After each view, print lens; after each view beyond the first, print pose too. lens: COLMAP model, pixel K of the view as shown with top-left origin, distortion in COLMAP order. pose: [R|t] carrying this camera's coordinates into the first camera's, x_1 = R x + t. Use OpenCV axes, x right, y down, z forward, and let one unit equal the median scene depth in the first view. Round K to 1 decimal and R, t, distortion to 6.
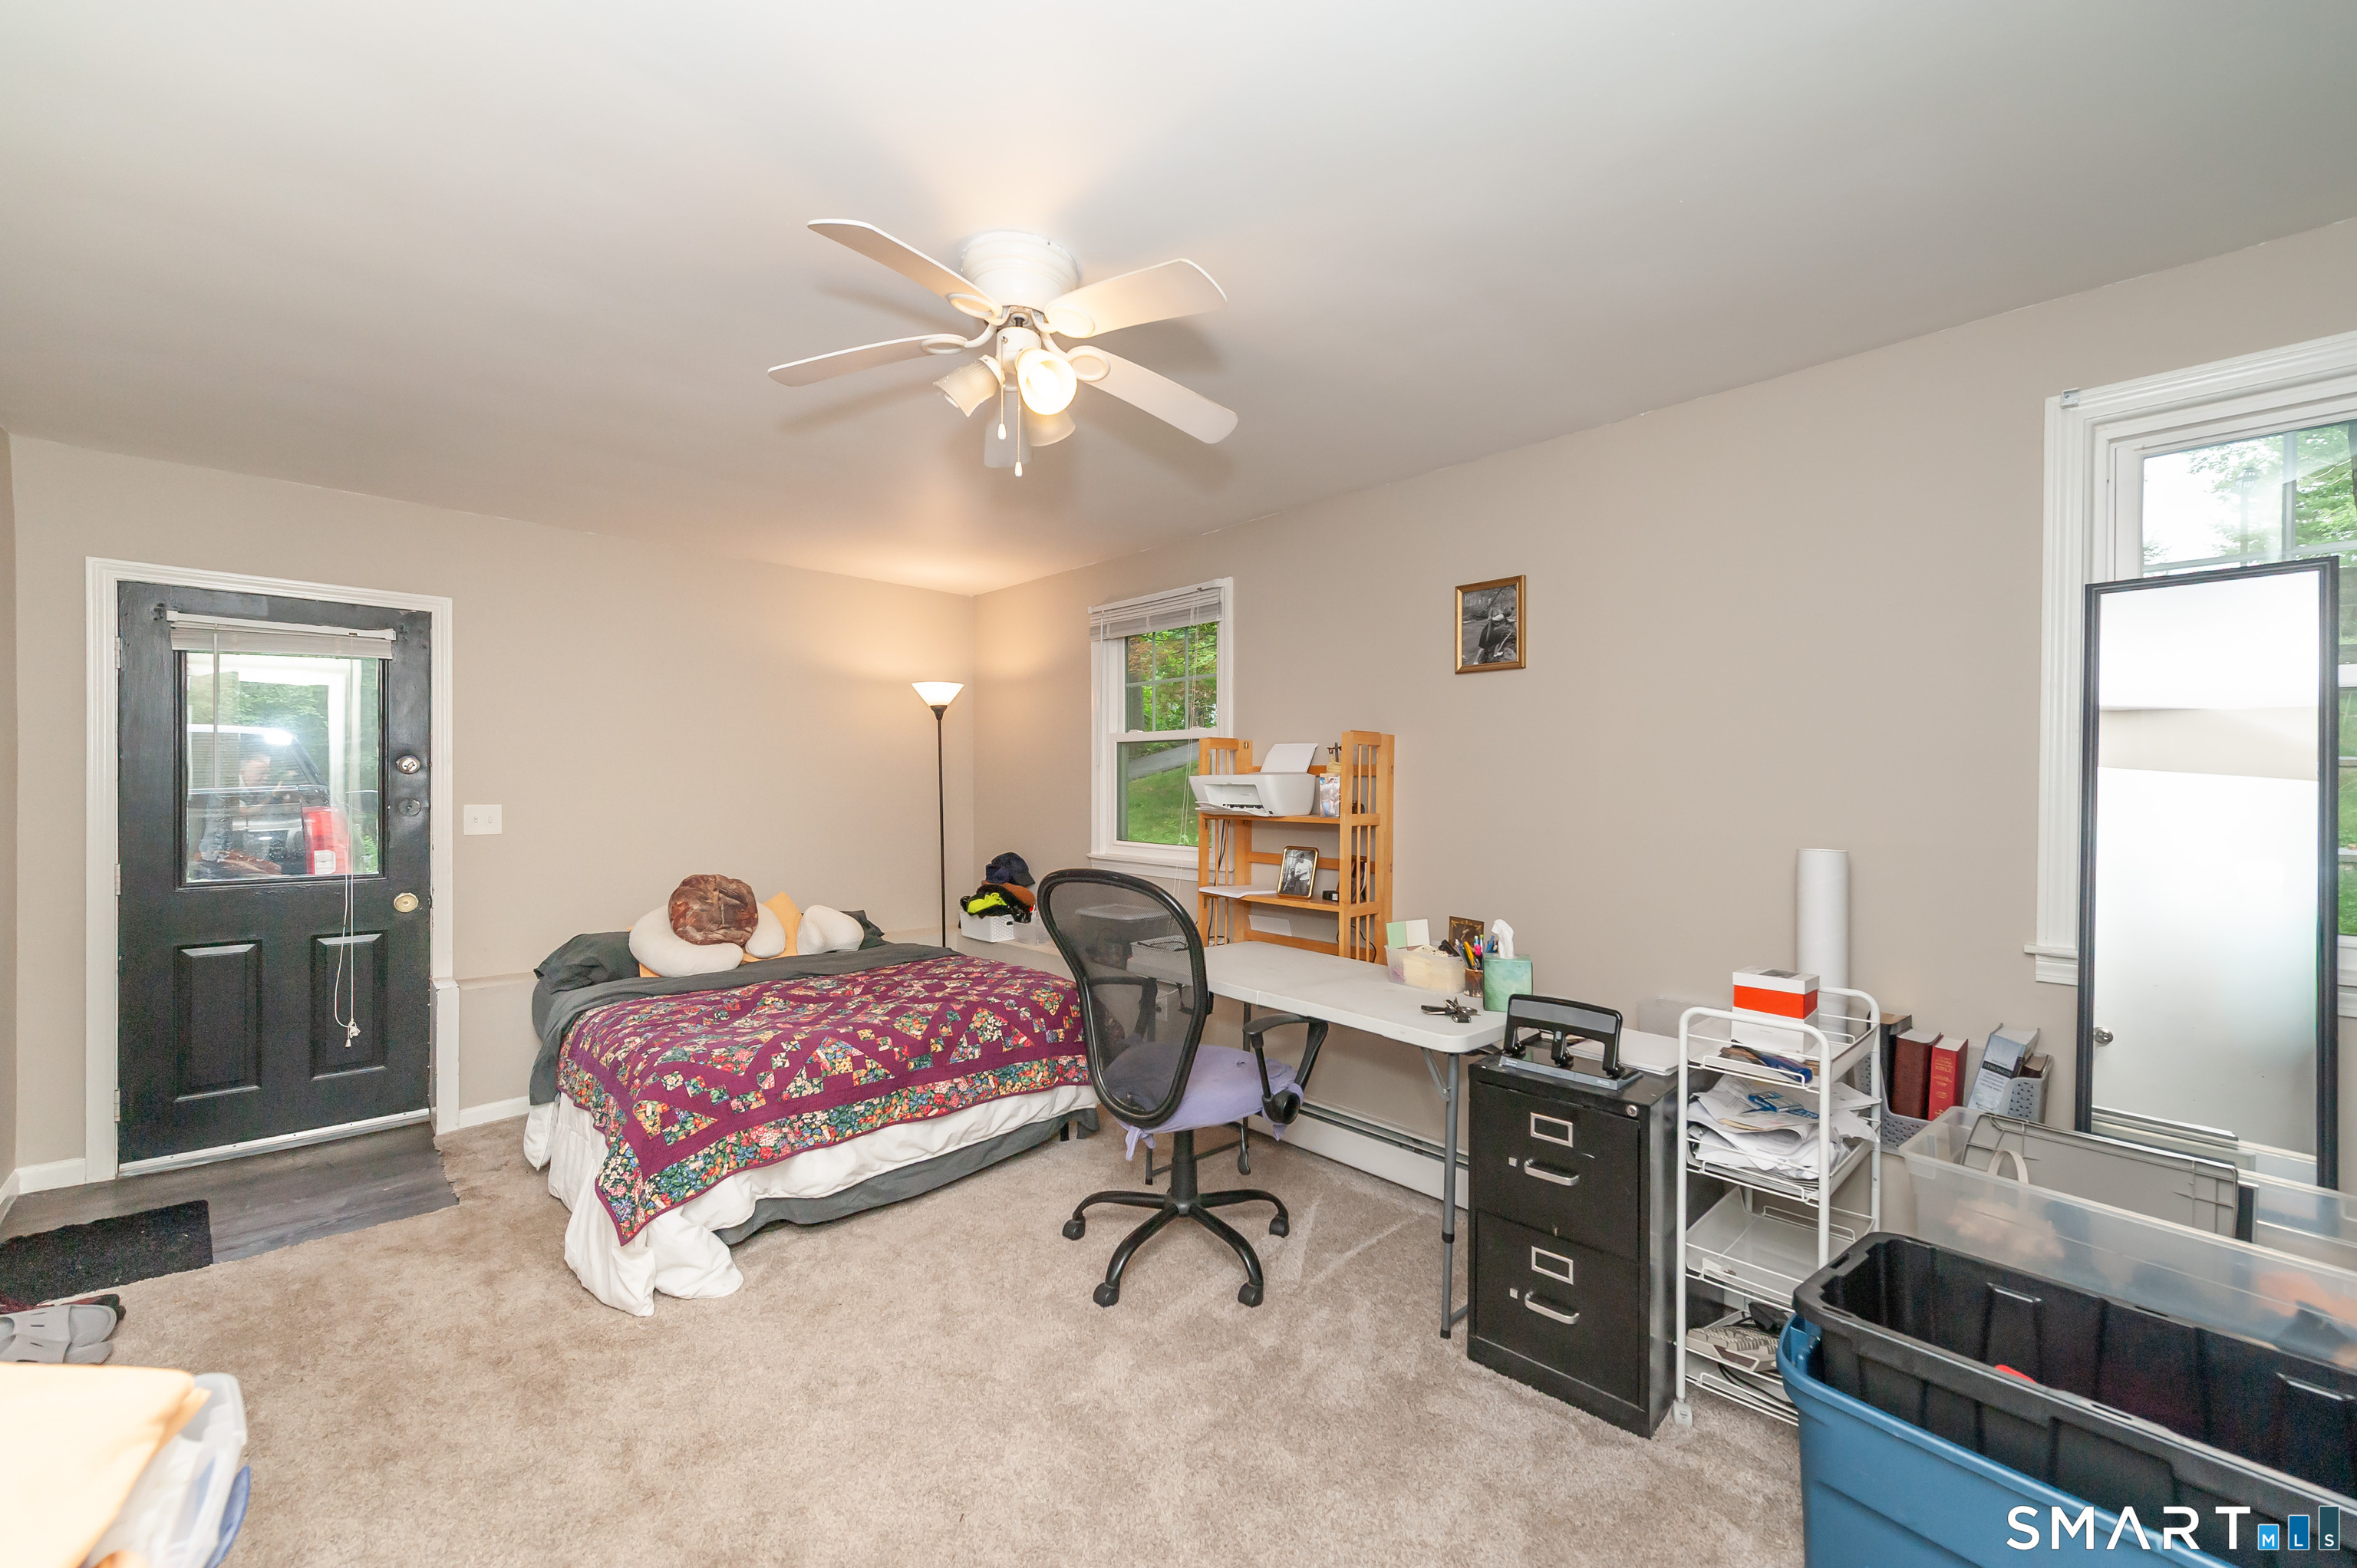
lens RADIAL K [[918.7, 0, 1196.0], [0, 918.7, 782.1], [0, 0, 1]] dist [0.001253, 0.000122]
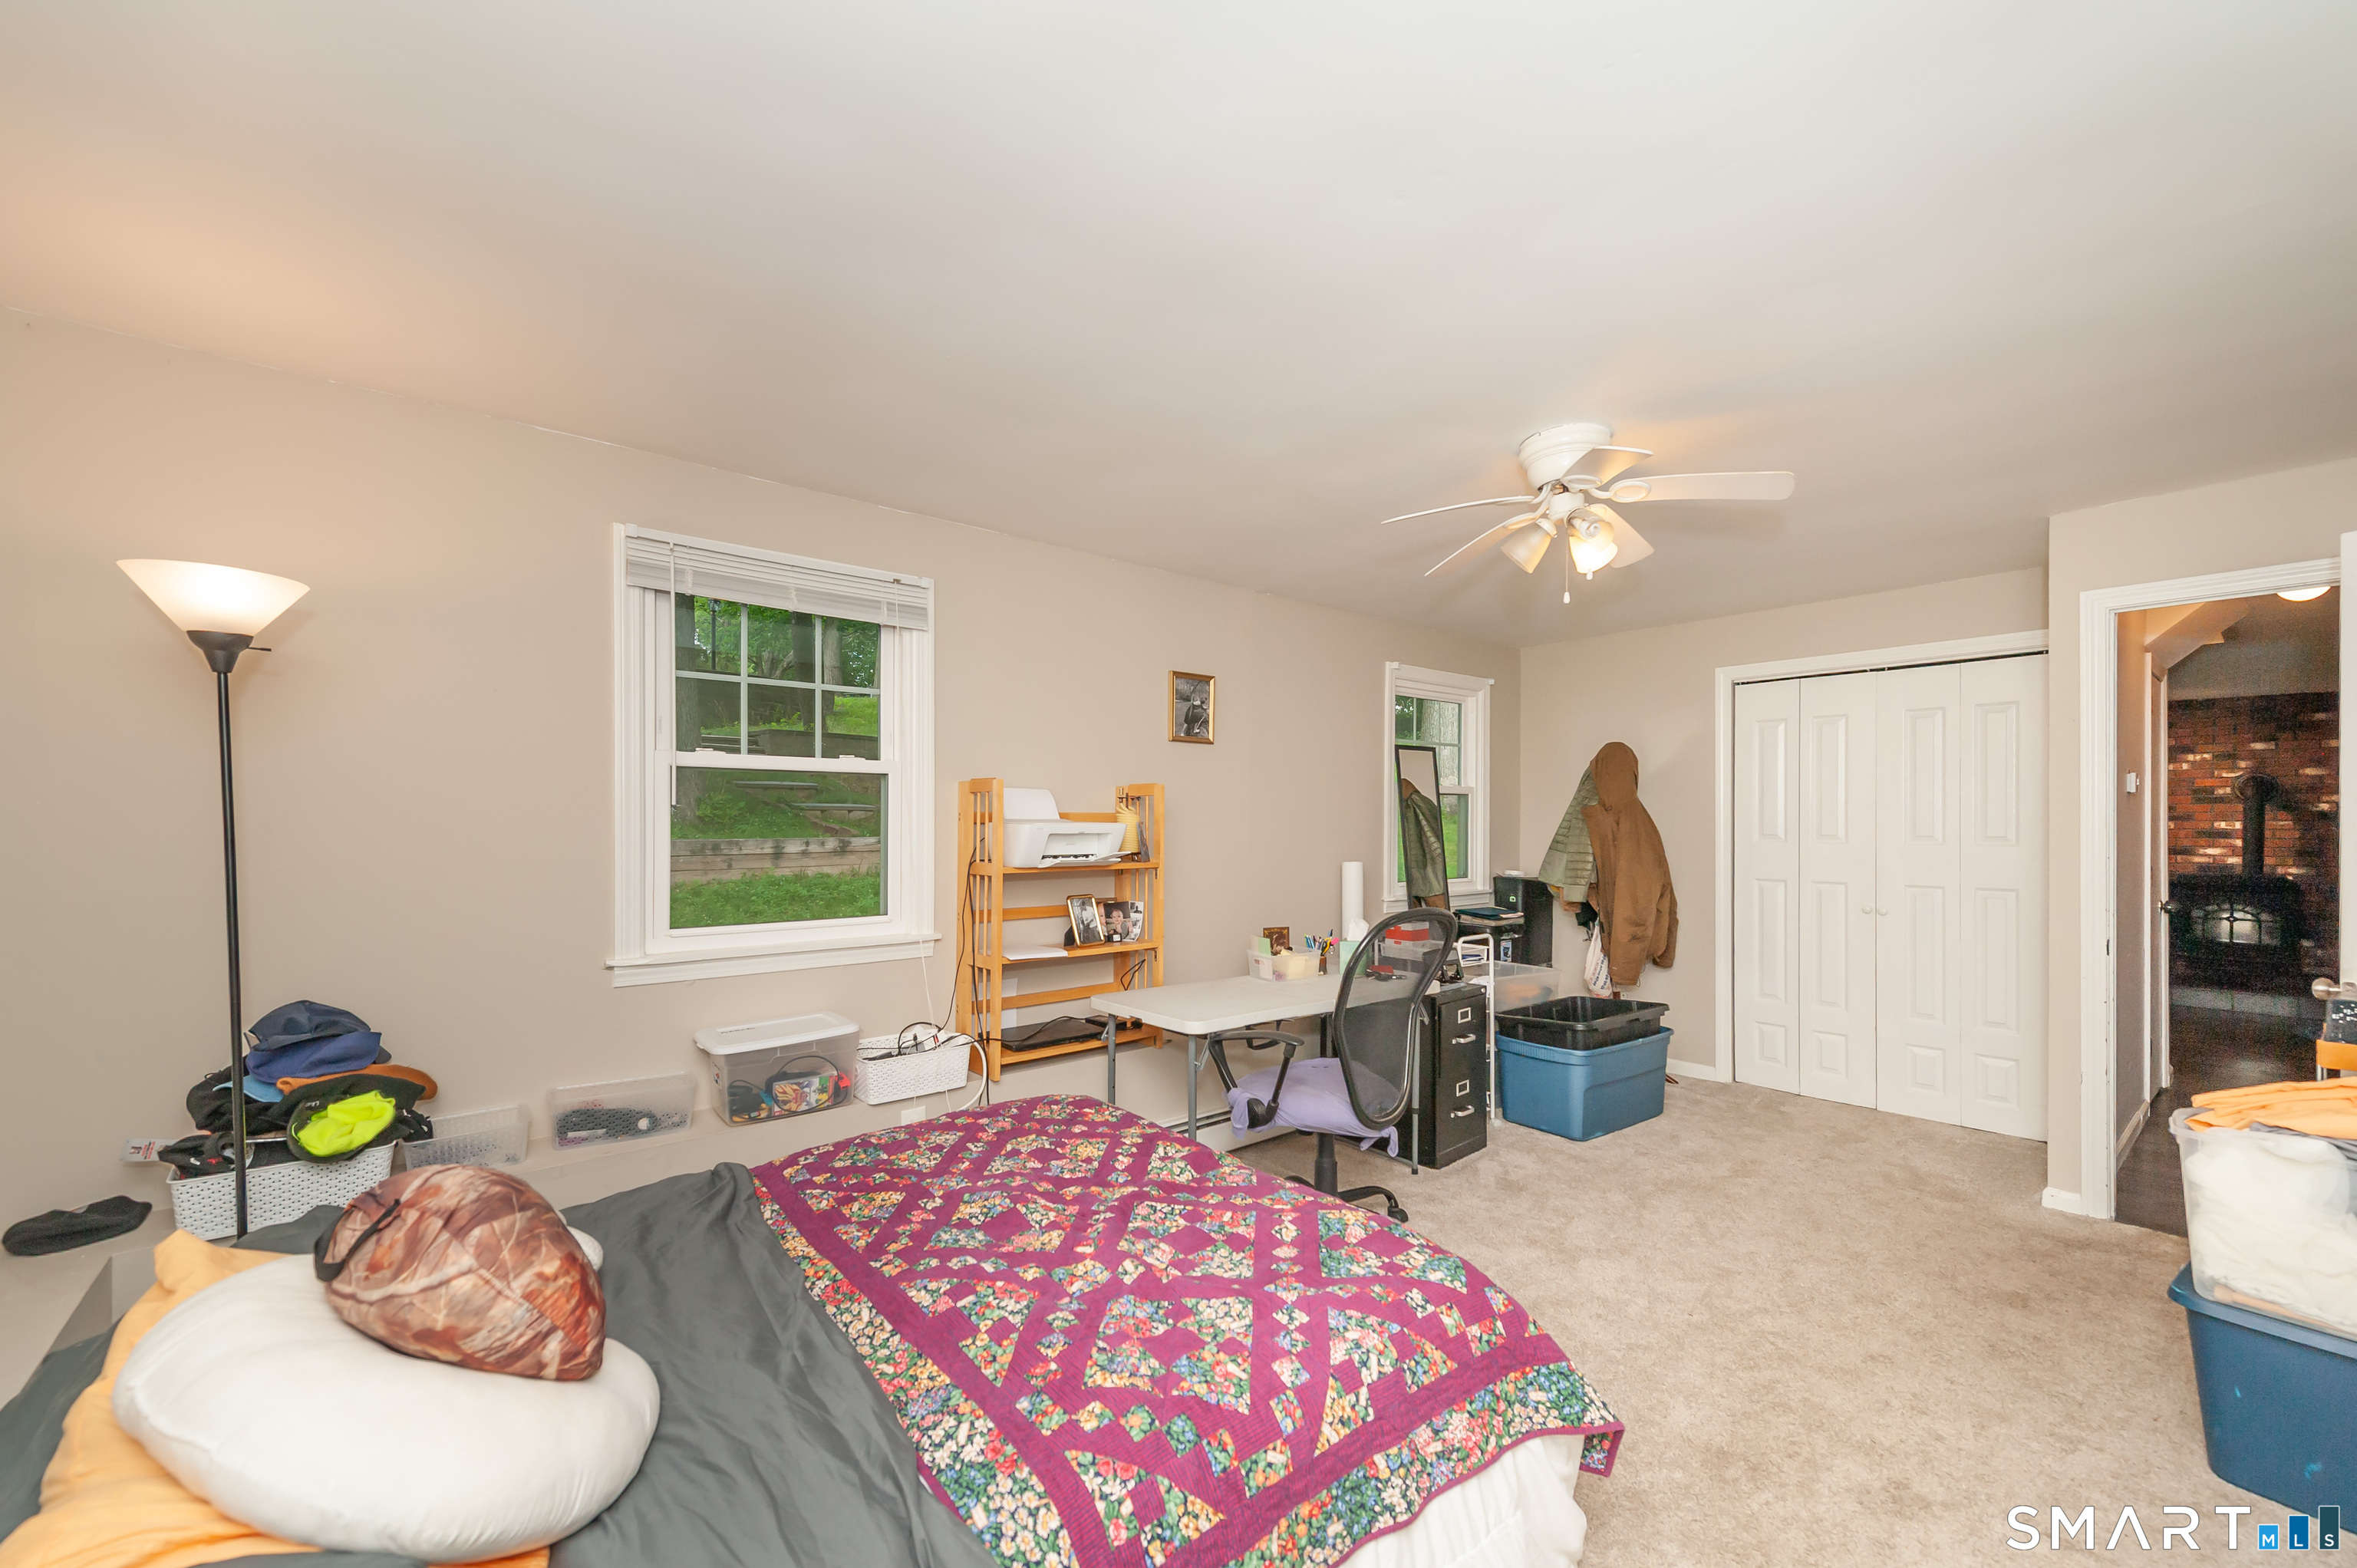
lens RADIAL K [[930.6, 0, 1164.0], [0, 930.6, 813.0], [0, 0, 1]] dist [0.003115, 0.000063]
pose [[0.074386, 0.005582, 0.997214, -0.960973], [-0.001351, 0.999984, -0.005497, -0.013958], [-0.997229, -0.000938, 0.074392, 0.912338]]
